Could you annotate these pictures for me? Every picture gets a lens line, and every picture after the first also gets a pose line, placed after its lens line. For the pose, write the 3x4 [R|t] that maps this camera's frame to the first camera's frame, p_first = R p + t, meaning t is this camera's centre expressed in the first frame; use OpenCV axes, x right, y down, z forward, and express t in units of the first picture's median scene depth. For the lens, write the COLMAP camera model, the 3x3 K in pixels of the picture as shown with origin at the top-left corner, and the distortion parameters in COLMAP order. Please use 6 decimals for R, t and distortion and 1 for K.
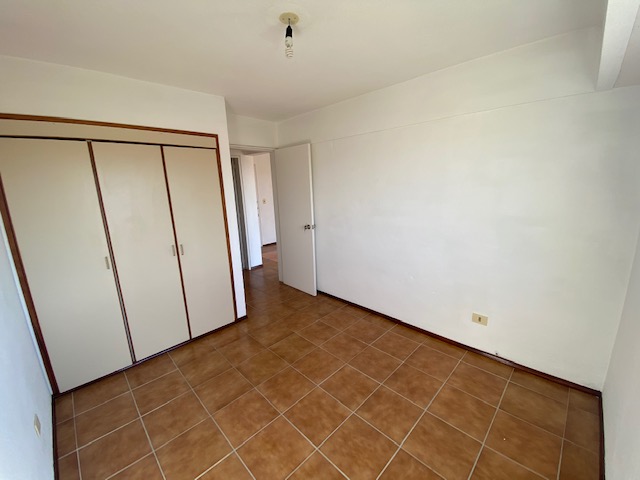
lens RADIAL K [[261.2, 0, 315.2], [0, 261.2, 240.0], [0, 0, 1]] dist [-0.000041, -0.008365]
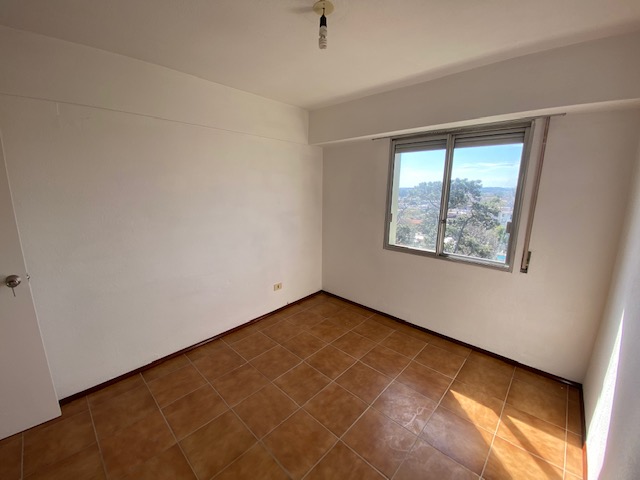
lens RADIAL K [[261.2, 0, 317.3], [0, 261.2, 239.0], [0, 0, 1]] dist [-0.000041, -0.008365]
pose [[-0.036176, -0.172550, 0.984336, -0.774489], [0.215765, 0.960401, 0.176284, -0.156940], [-0.975775, 0.218762, 0.002487, 0.789964]]
